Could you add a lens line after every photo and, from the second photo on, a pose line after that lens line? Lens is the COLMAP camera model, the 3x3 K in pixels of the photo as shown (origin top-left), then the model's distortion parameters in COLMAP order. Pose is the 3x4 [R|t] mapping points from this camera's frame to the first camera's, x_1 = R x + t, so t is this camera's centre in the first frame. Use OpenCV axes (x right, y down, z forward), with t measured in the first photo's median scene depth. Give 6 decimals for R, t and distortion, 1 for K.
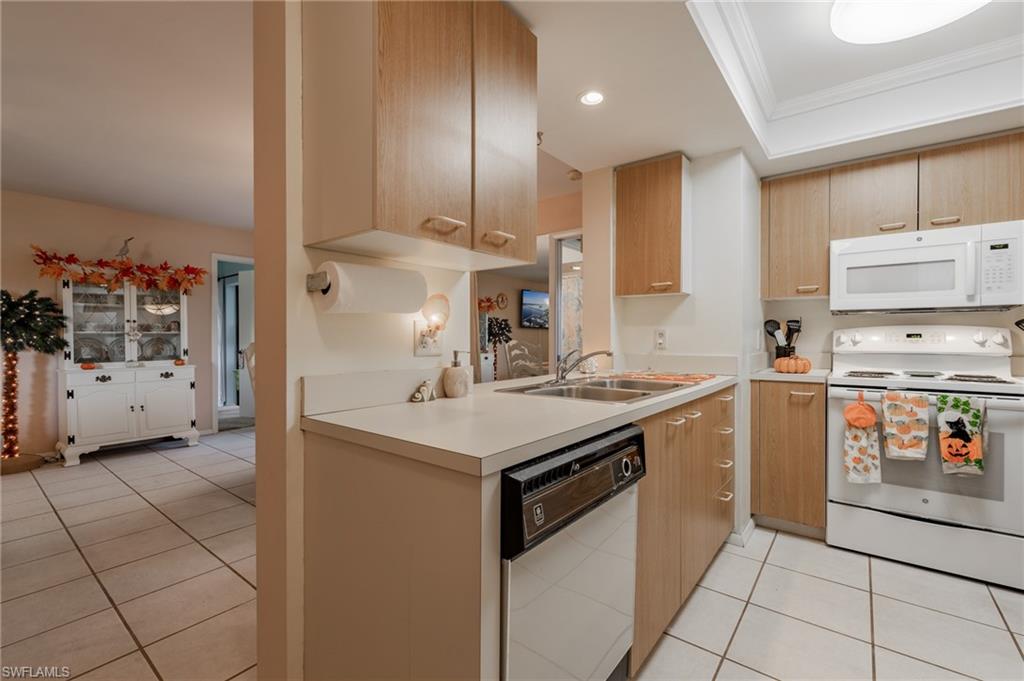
lens RADIAL K [[441.4, 0, 513.9], [0, 441.4, 339.0], [0, 0, 1]] dist [0.001940, 0.000121]
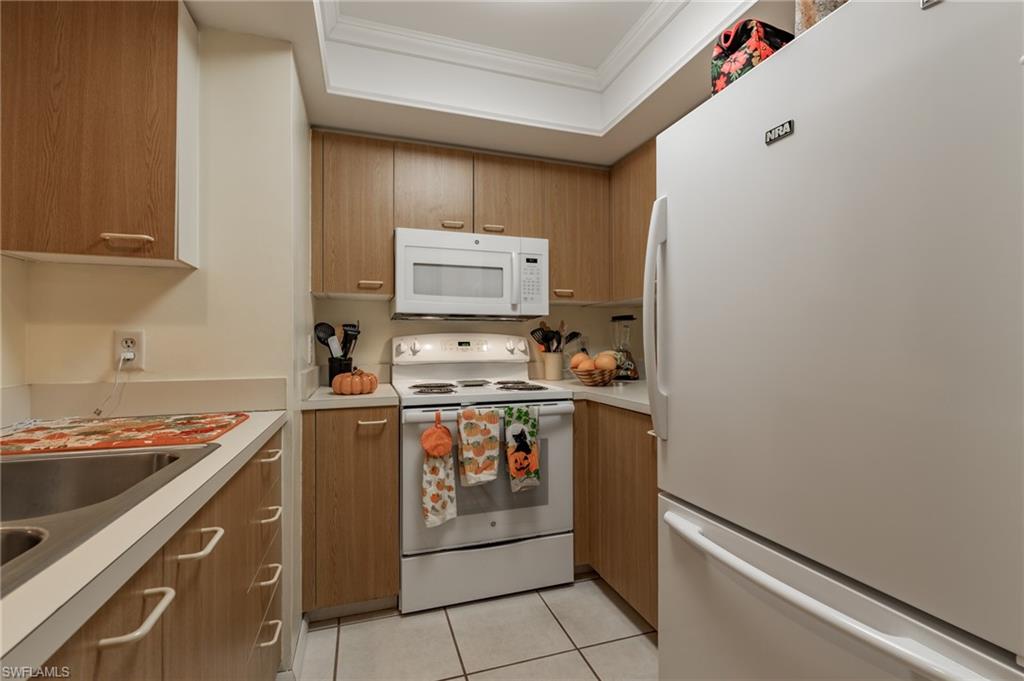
lens RADIAL K [[421.2, 0, 512.0], [0, 421.2, 340.5], [0, 0, 1]] dist [-0.000035, 0.000010]
pose [[0.525778, 0.006091, 0.850600, 0.190890], [0.007023, 0.999909, -0.011501, -0.003711], [-0.850593, 0.012020, 0.525688, 0.468100]]
